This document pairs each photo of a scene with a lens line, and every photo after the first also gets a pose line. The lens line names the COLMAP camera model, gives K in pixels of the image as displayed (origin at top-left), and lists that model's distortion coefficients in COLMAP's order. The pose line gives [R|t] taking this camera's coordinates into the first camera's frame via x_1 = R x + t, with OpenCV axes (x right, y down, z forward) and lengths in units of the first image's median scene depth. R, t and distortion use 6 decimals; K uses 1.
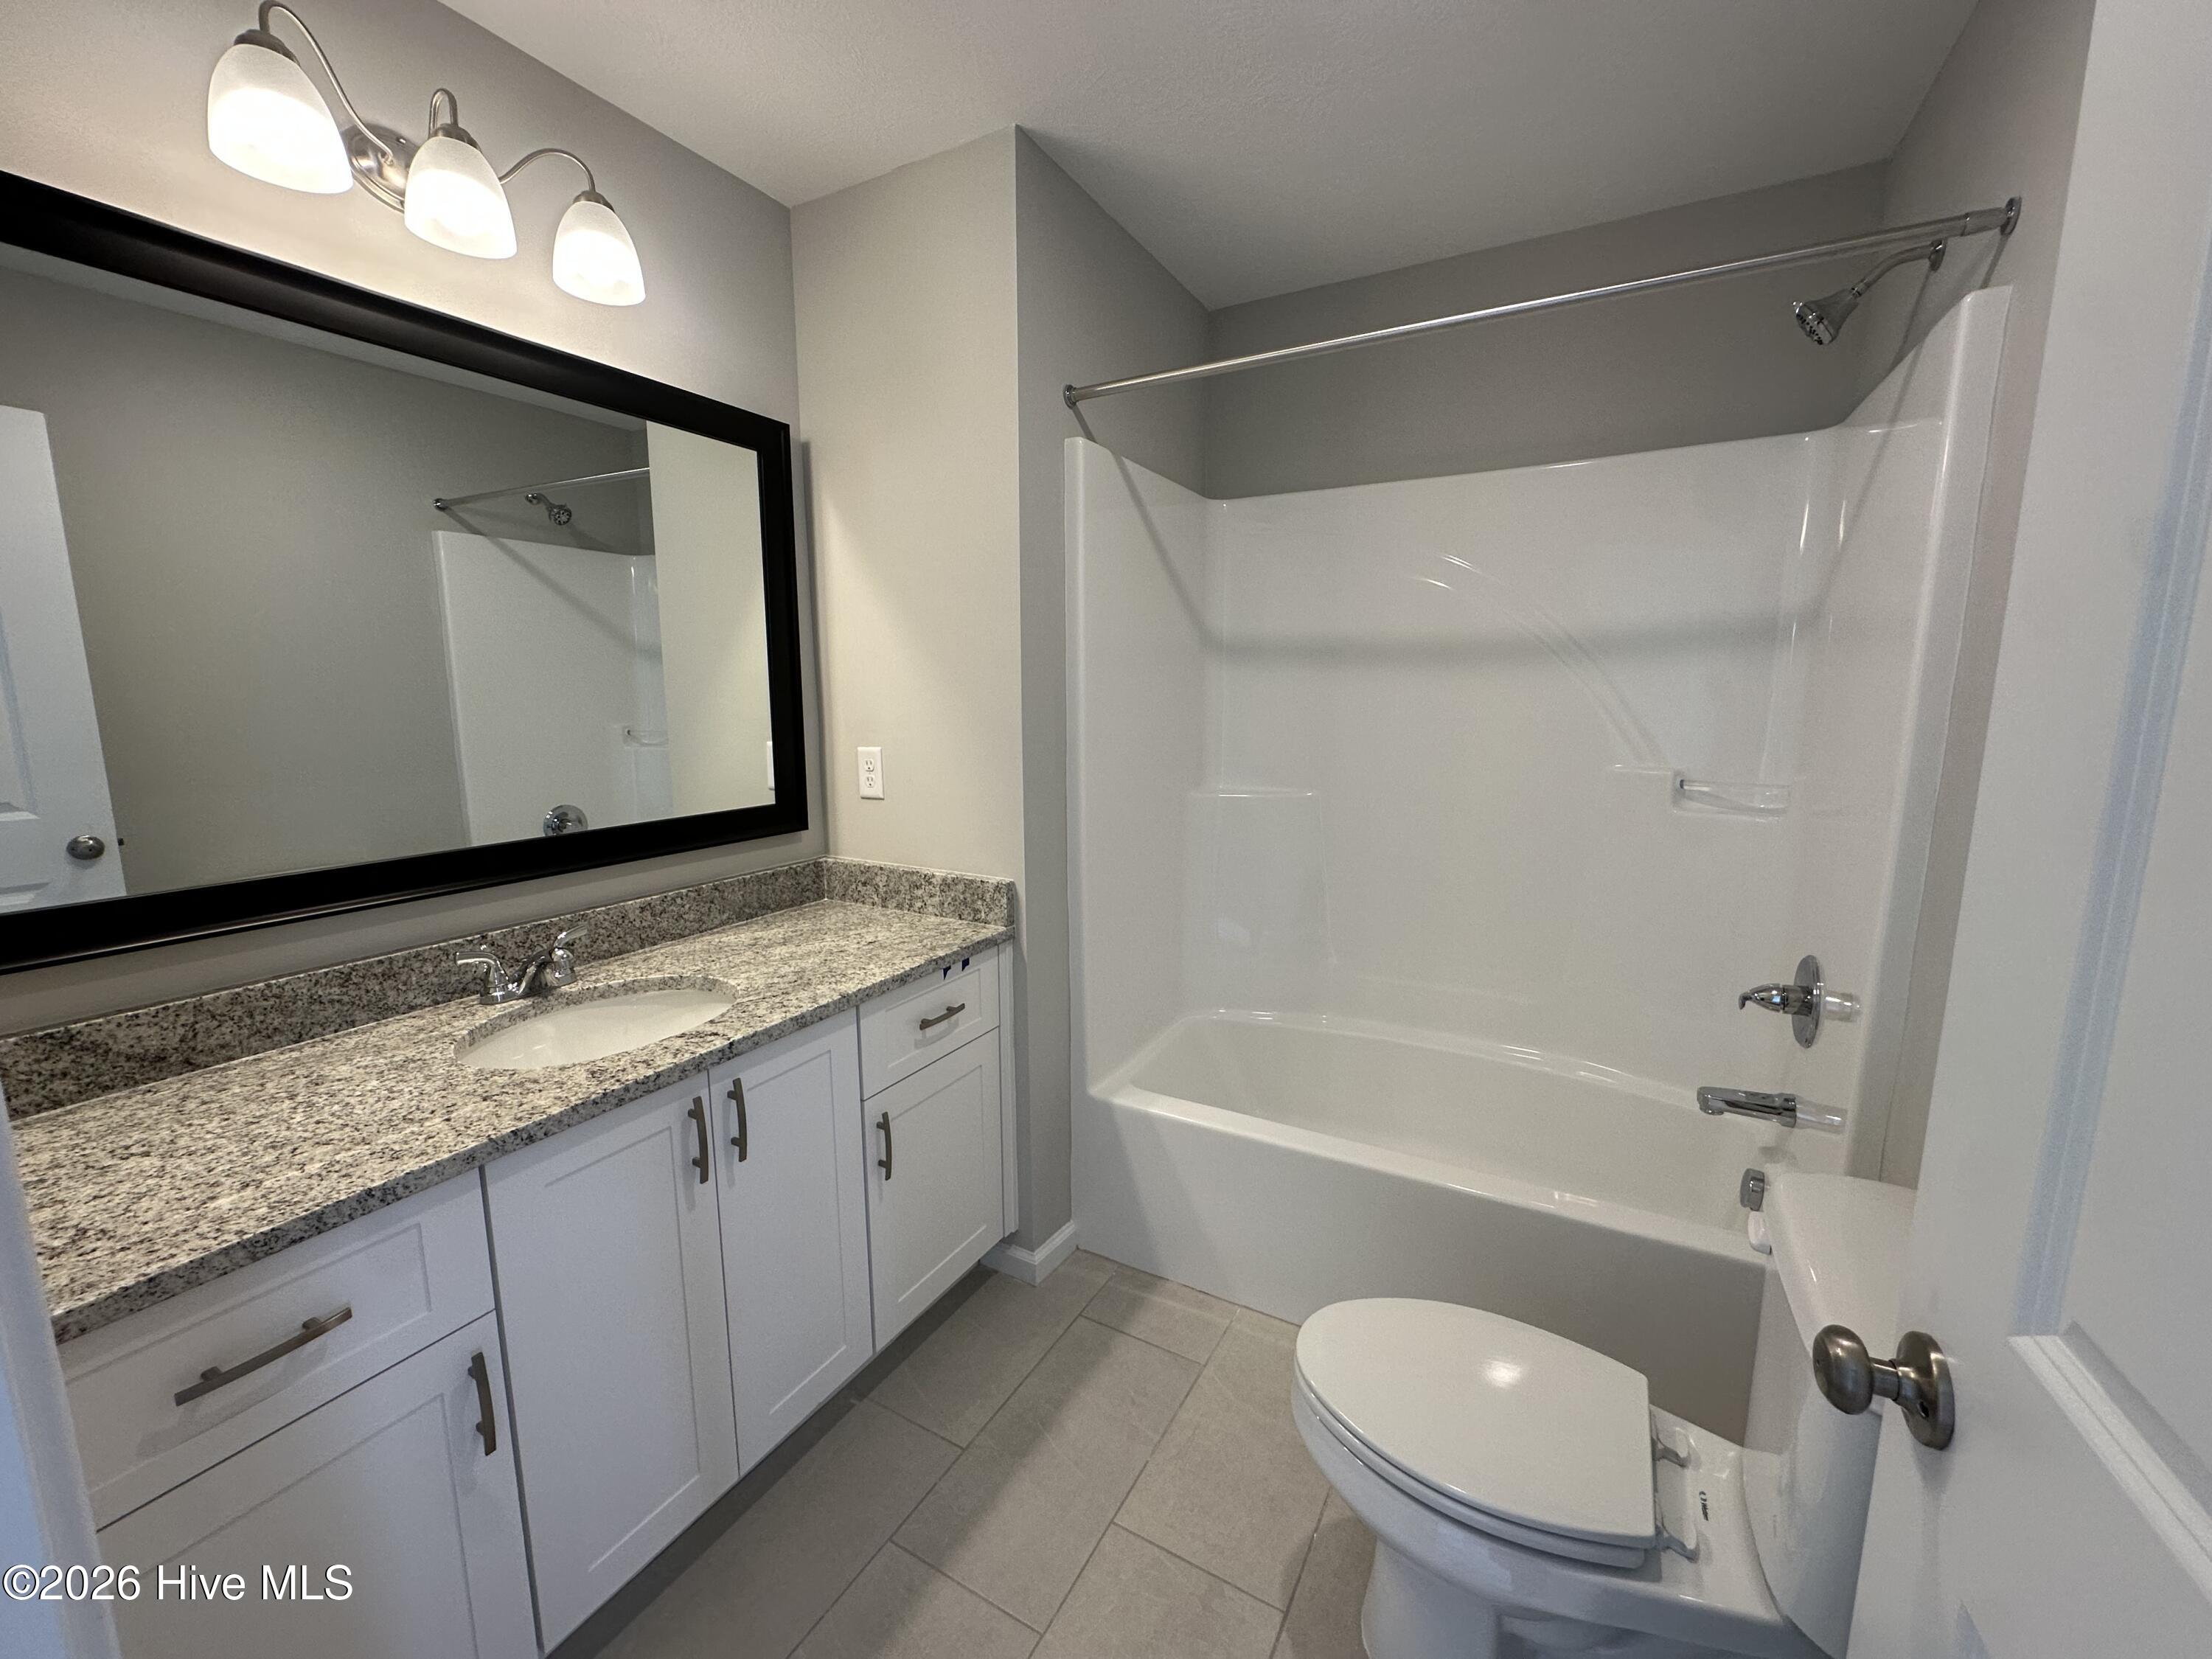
lens RADIAL K [[882.2, 0, 1104.1], [0, 882.2, 831.5], [0, 0, 1]] dist [-0.002949, -0.000342]
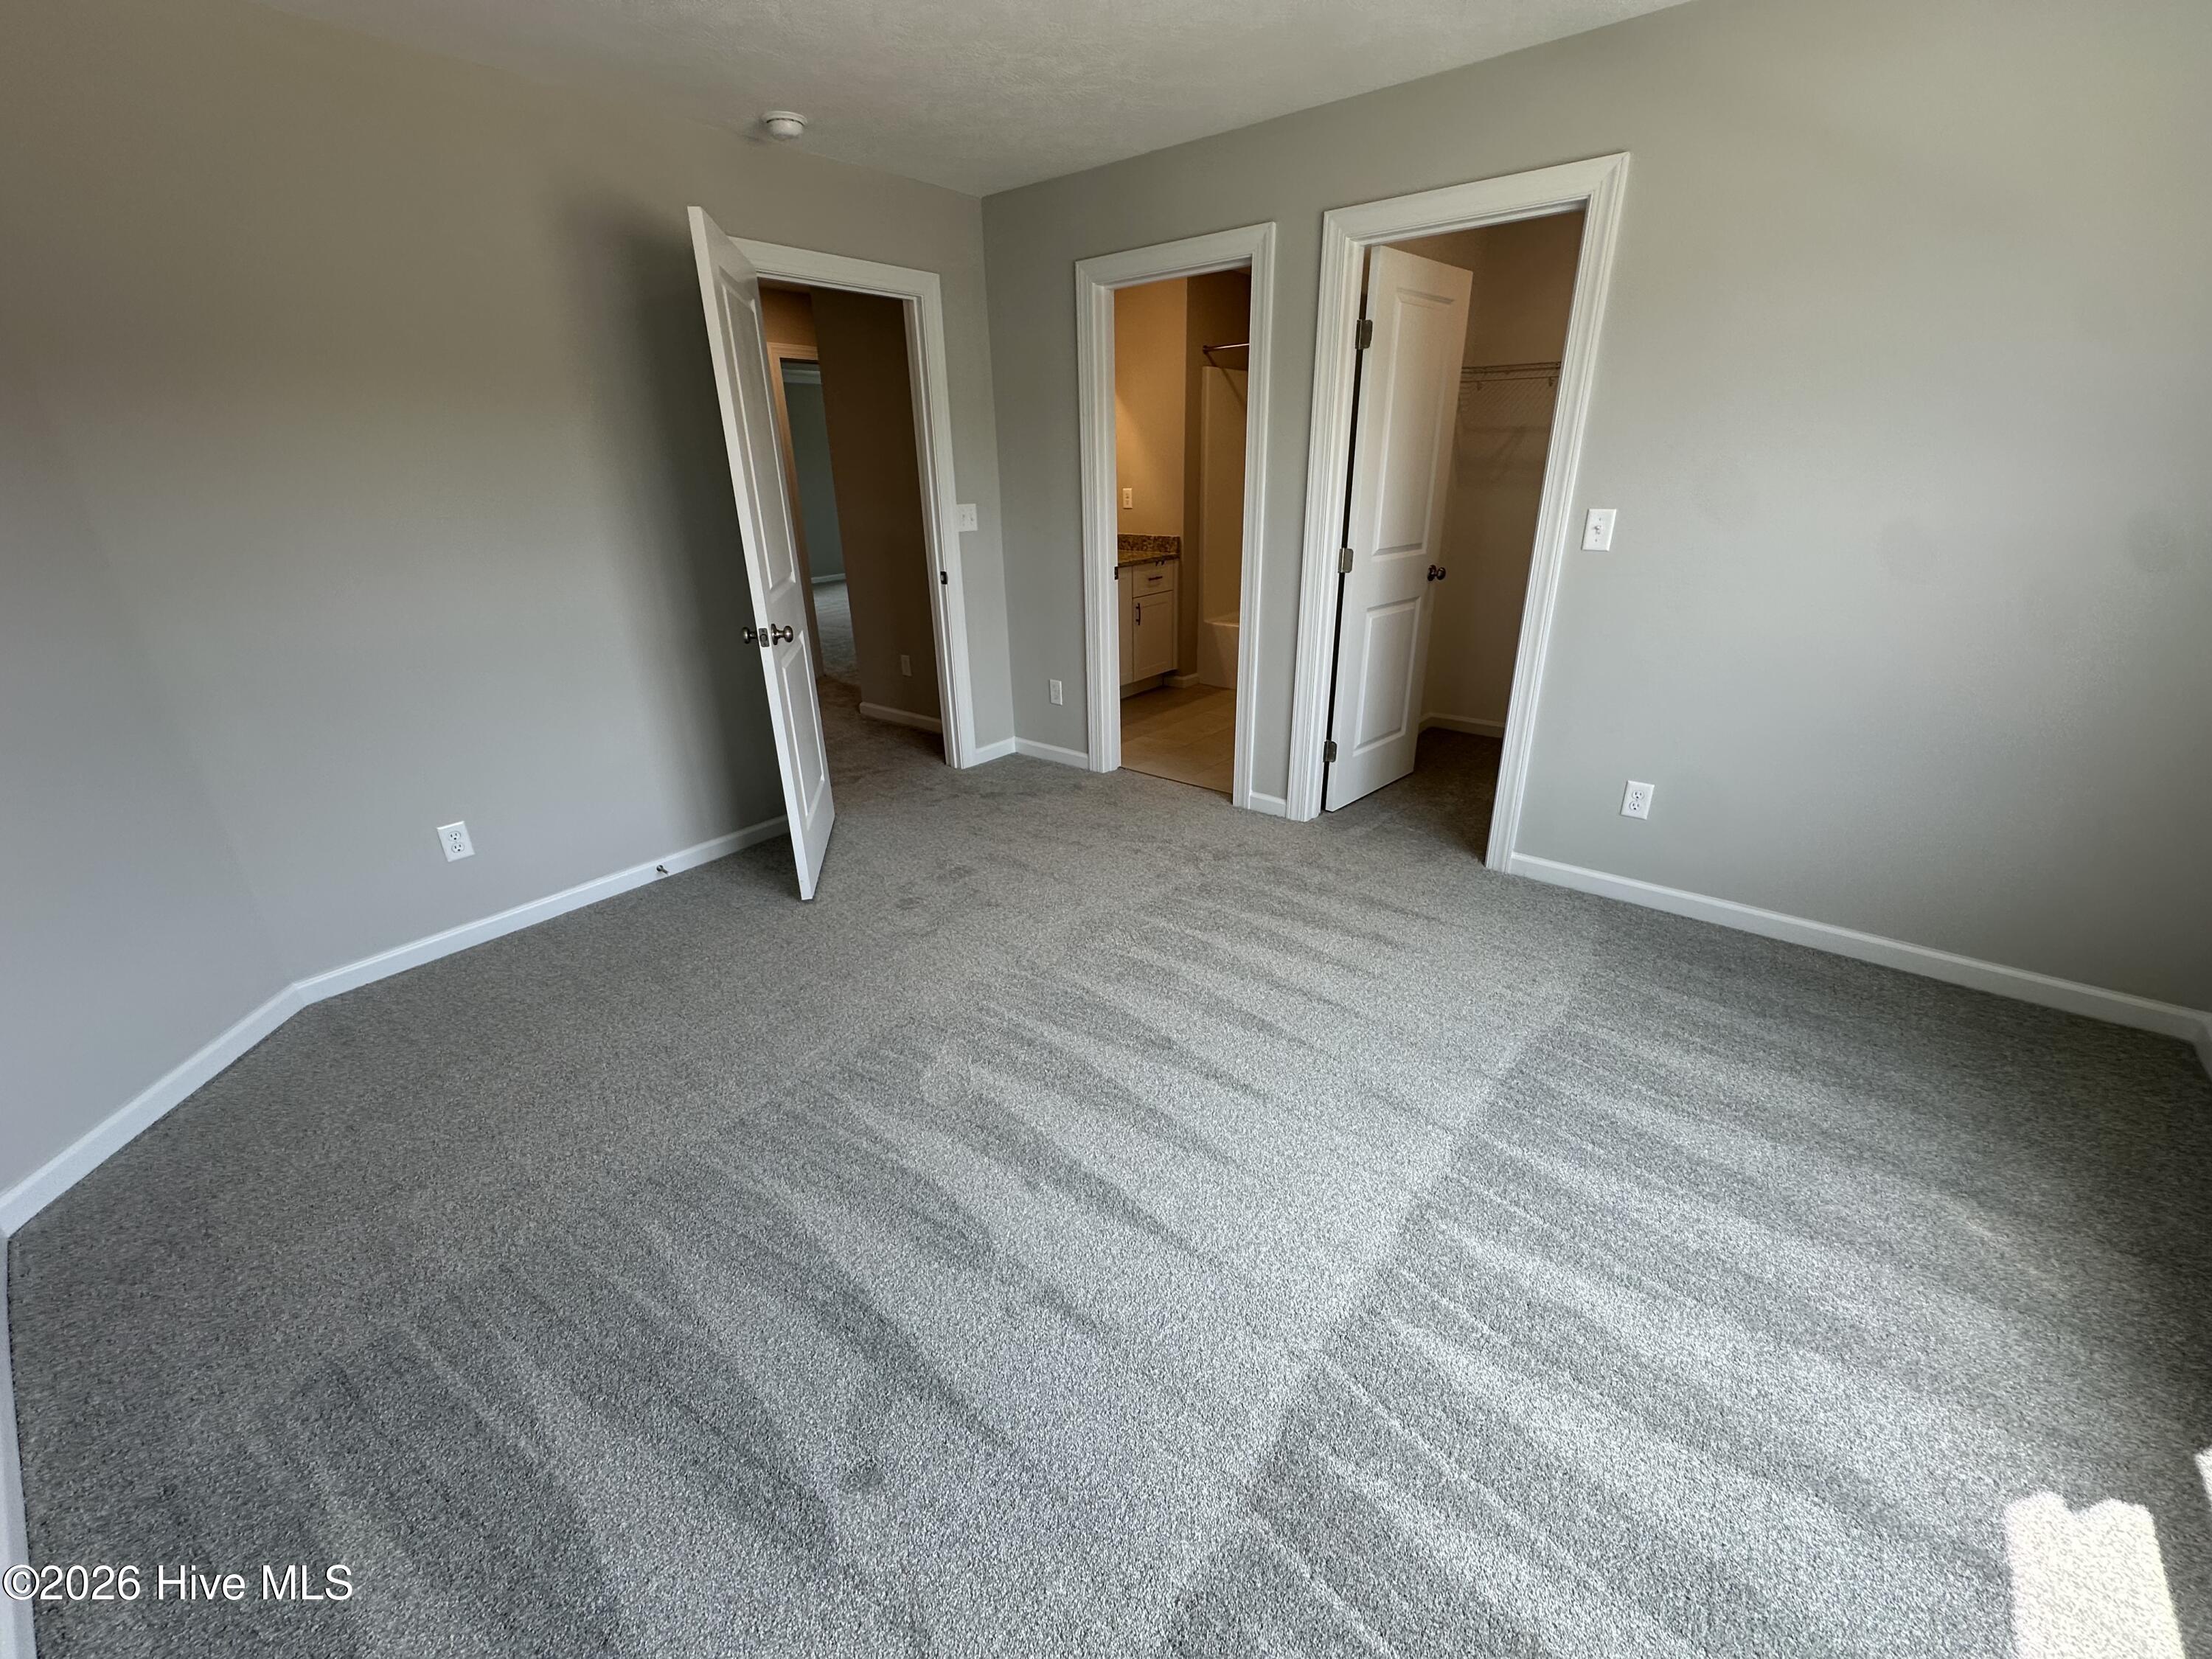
lens RADIAL K [[882.2, 0, 1102.8], [0, 882.2, 826.4], [0, 0, 1]] dist [-0.002949, -0.000342]
pose [[0.985308, 0.049506, -0.163457, 0.167910], [-0.010380, 0.972657, 0.232016, 0.311314], [0.170474, -0.226910, 0.958880, -2.015718]]
